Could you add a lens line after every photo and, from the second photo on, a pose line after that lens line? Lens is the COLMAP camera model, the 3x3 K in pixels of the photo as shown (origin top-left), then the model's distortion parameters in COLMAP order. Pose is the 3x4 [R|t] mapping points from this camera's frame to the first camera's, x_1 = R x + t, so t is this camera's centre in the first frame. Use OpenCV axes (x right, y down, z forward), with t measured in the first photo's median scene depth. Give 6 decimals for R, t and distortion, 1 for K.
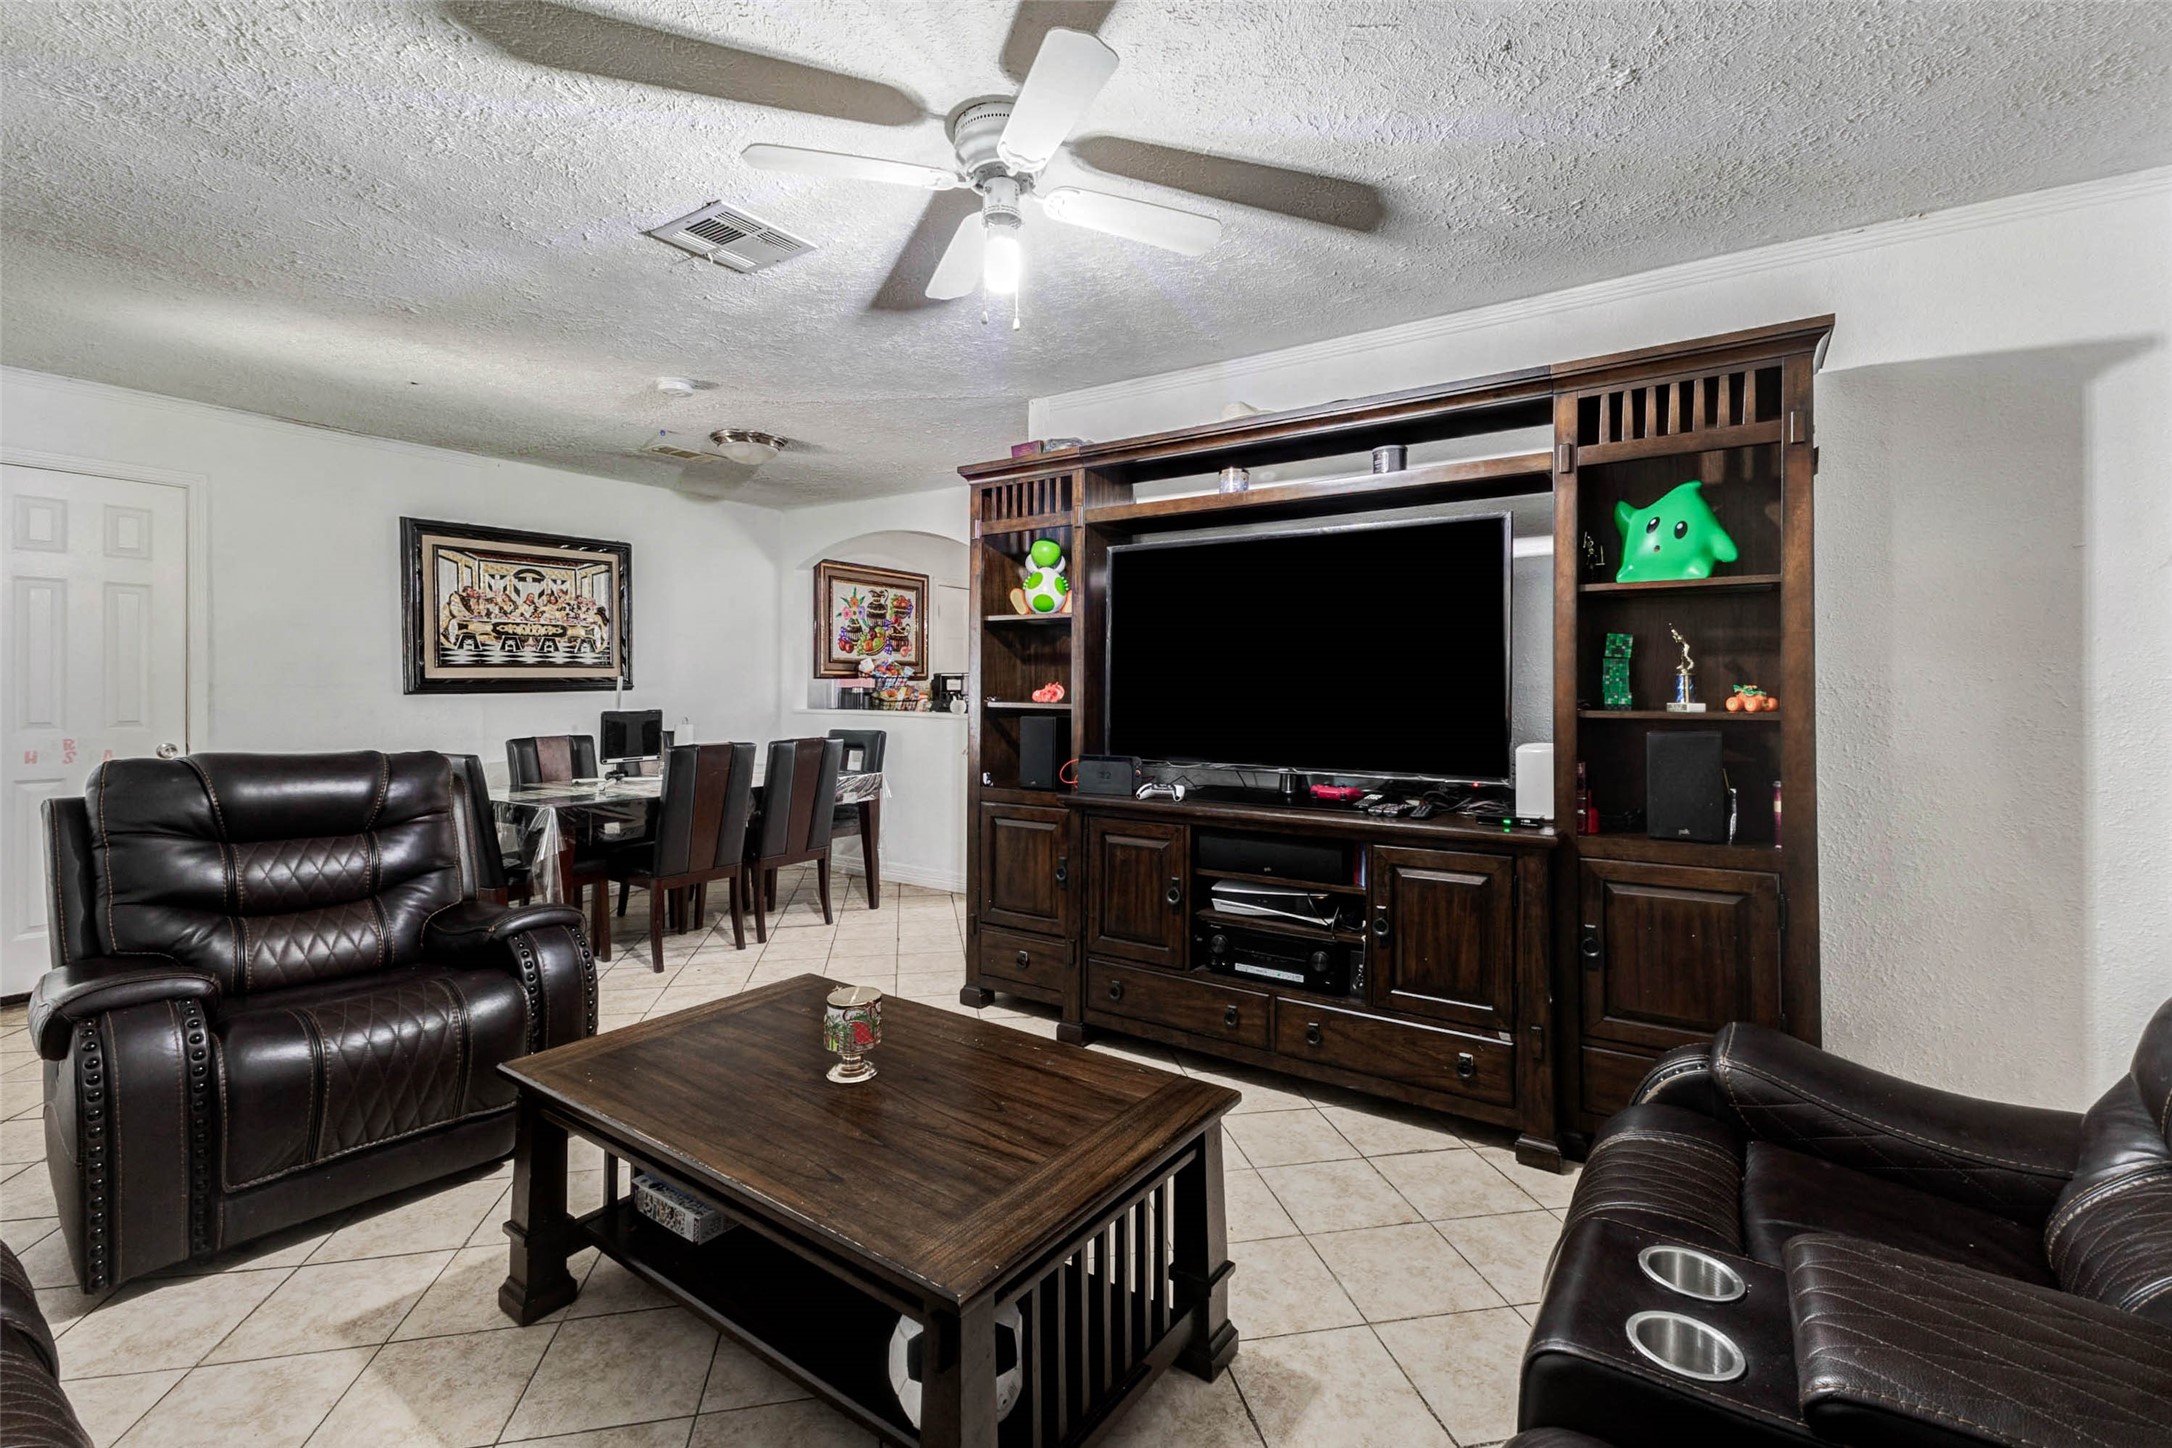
lens RADIAL K [[956.3, 0, 1081.8], [0, 956.3, 688.4], [0, 0, 1]] dist [0.008852, 0.000022]
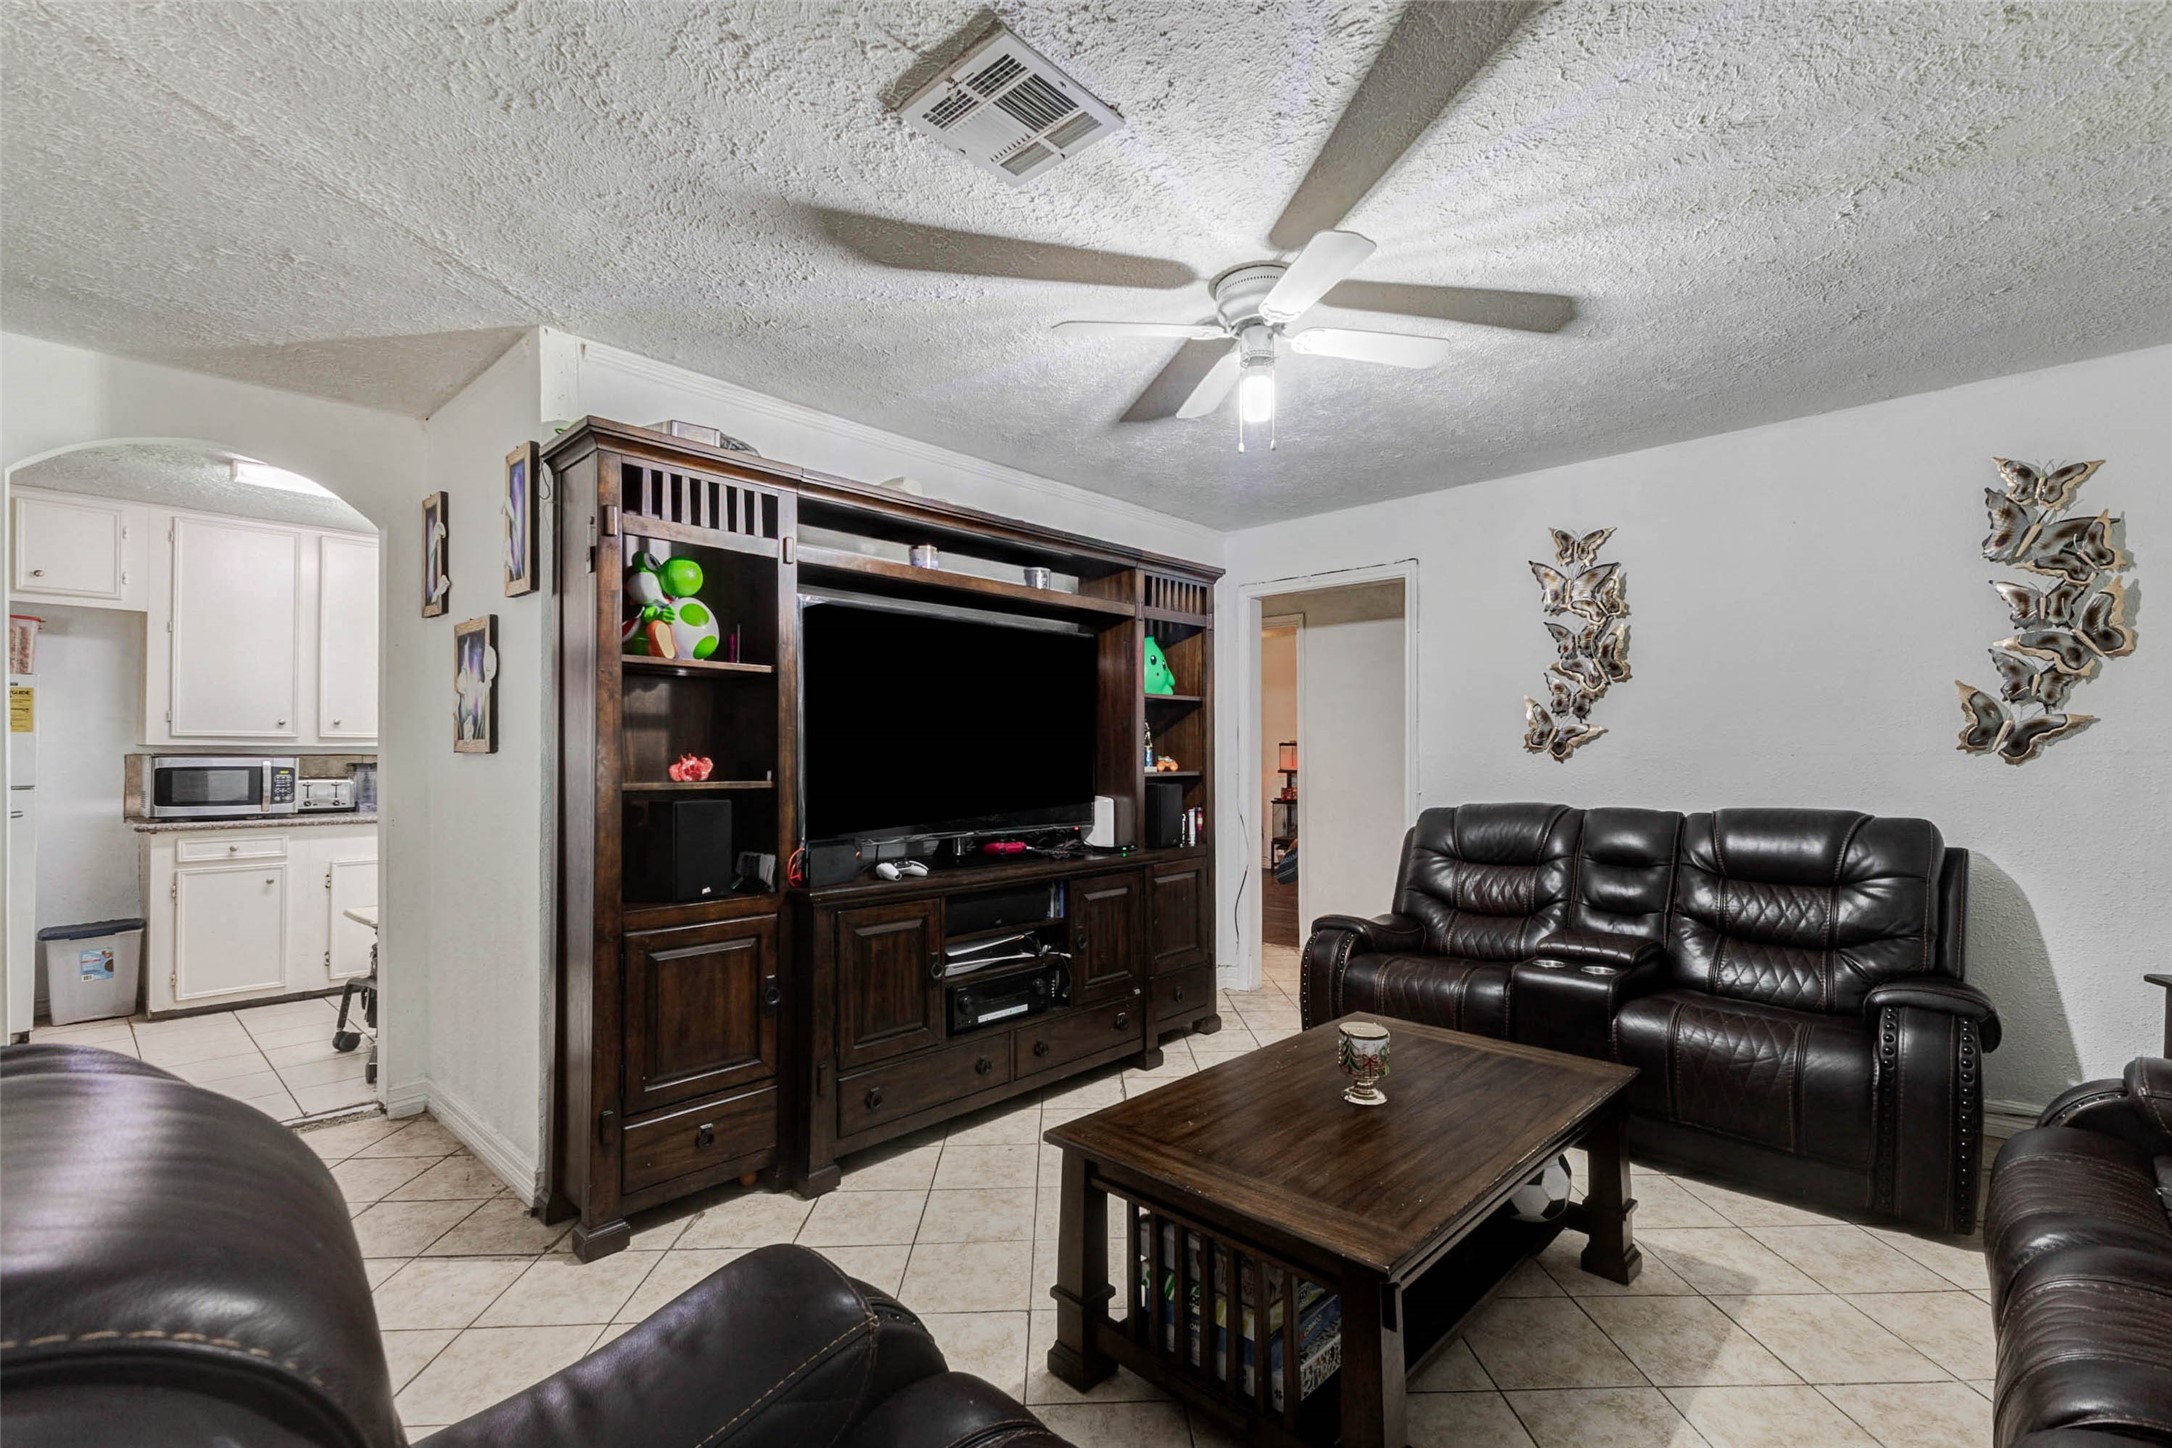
lens RADIAL K [[969.8, 0, 1086.8], [0, 969.8, 748.7], [0, 0, 1]] dist [0.008984, -0.000089]
pose [[0.143482, 0.004706, 0.989642, -1.050884], [0.004571, 0.999975, -0.005418, -0.007017], [-0.989642, 0.005301, 0.143457, 0.848104]]
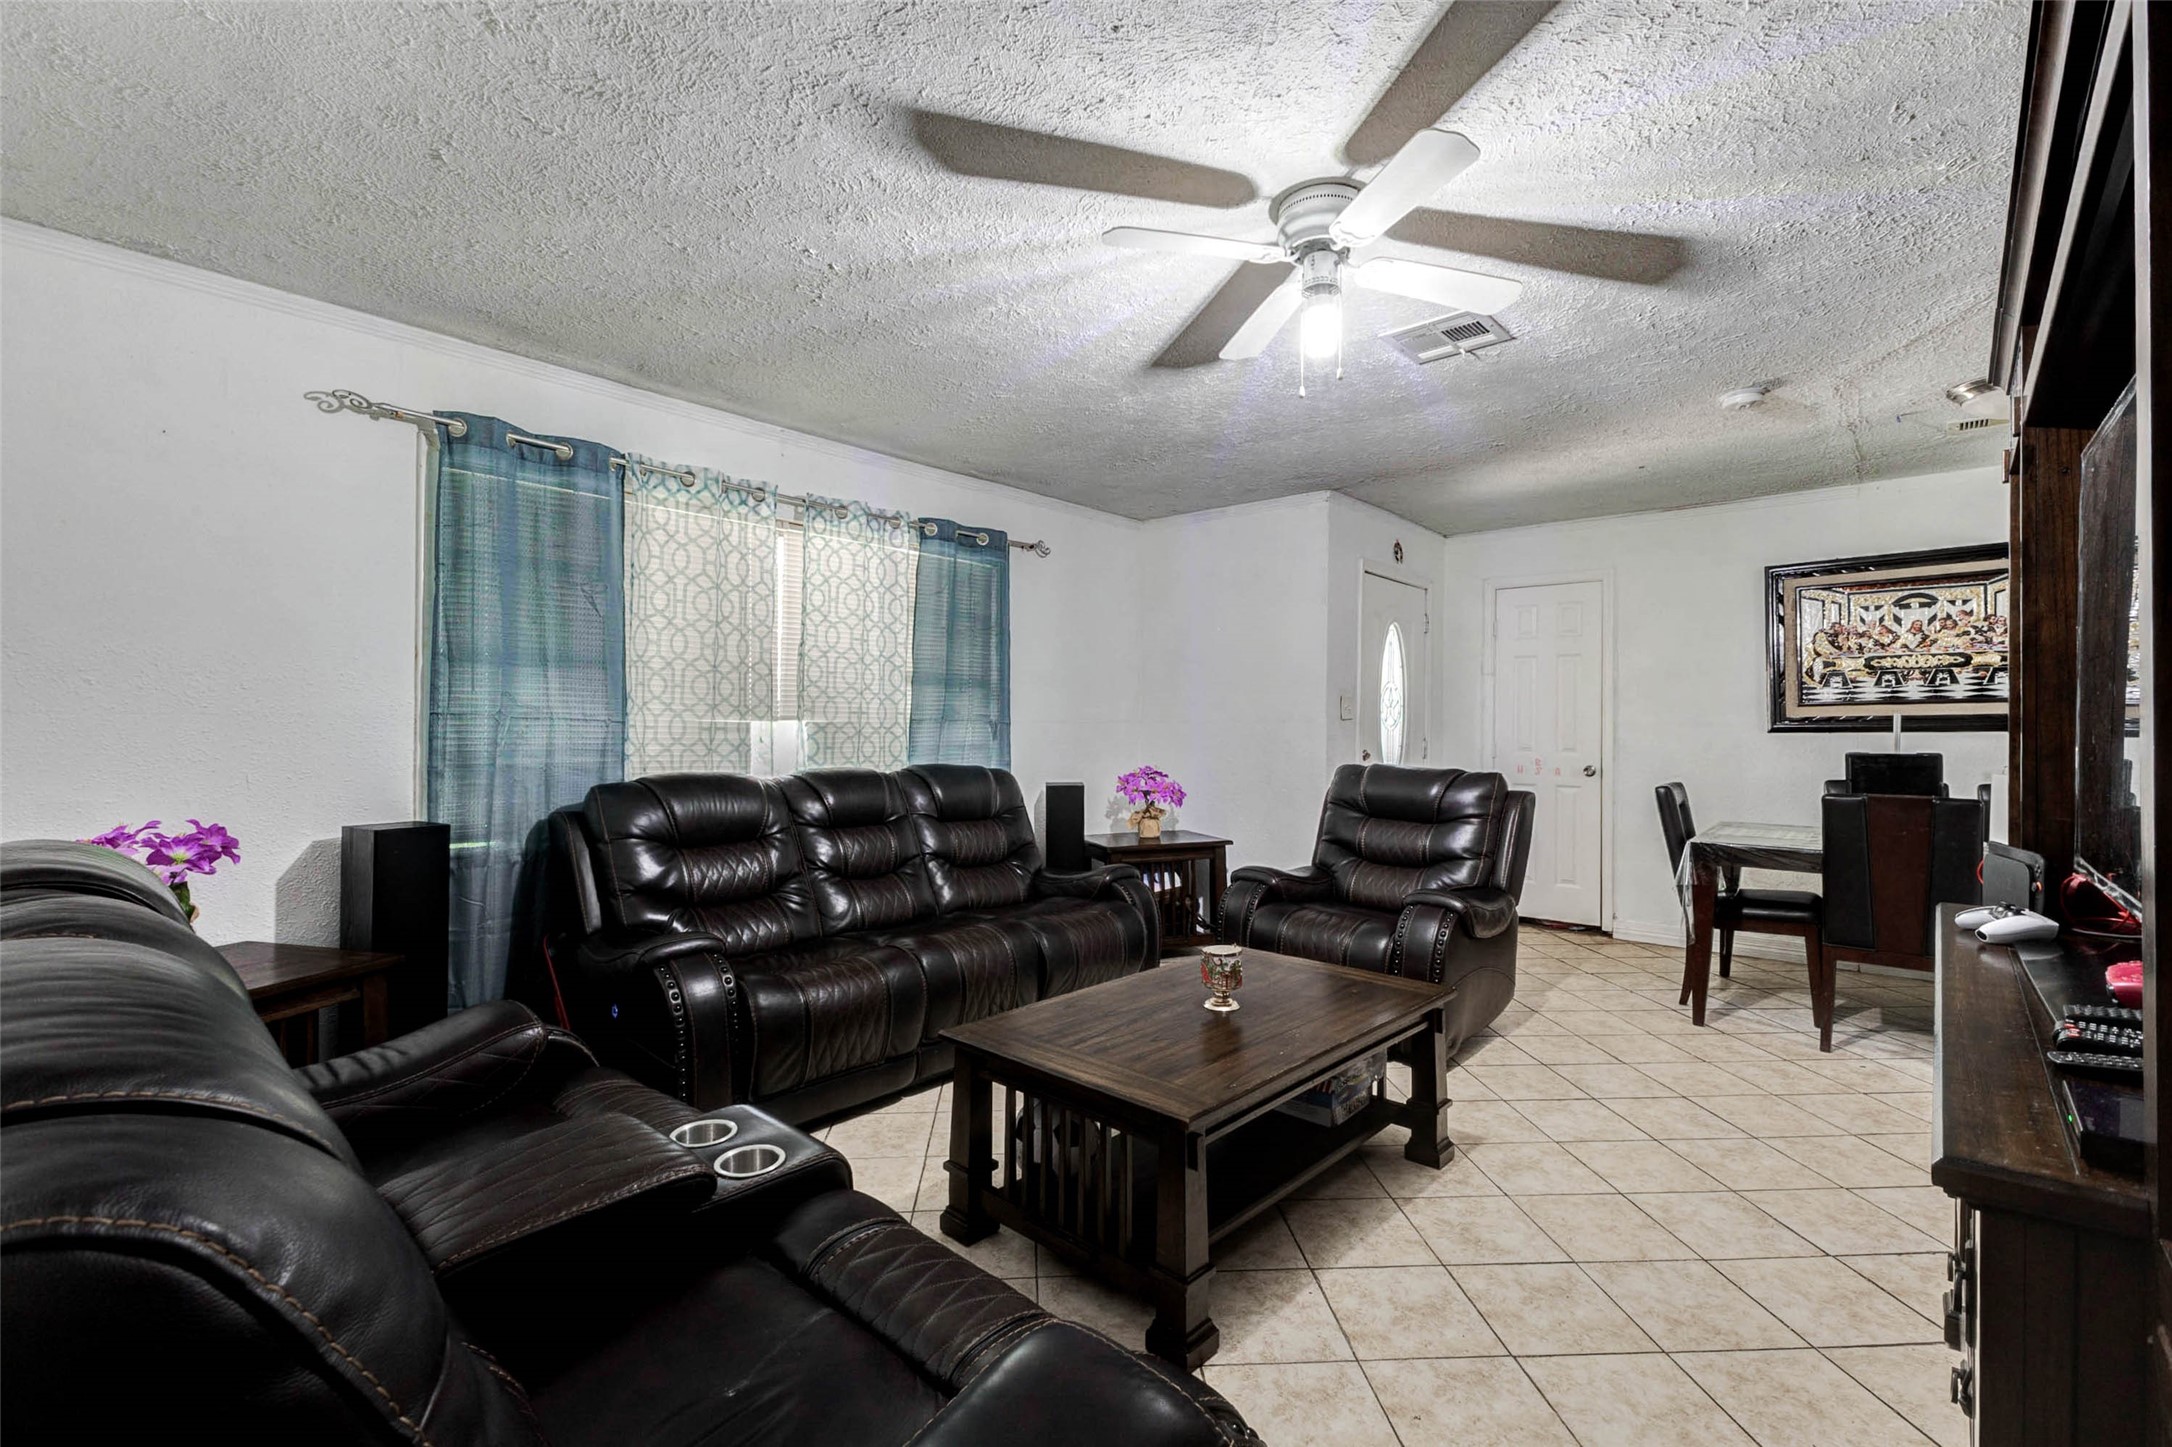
lens RADIAL K [[934.7, 0, 1092.7], [0, 934.7, 717.9], [0, 0, 1]] dist [0.009231, -0.000049]
pose [[-0.111497, -0.007812, -0.993734, 0.798114], [-0.002743, 0.999968, -0.007553, 0.000187], [0.993761, 0.001884, -0.111515, 0.706429]]
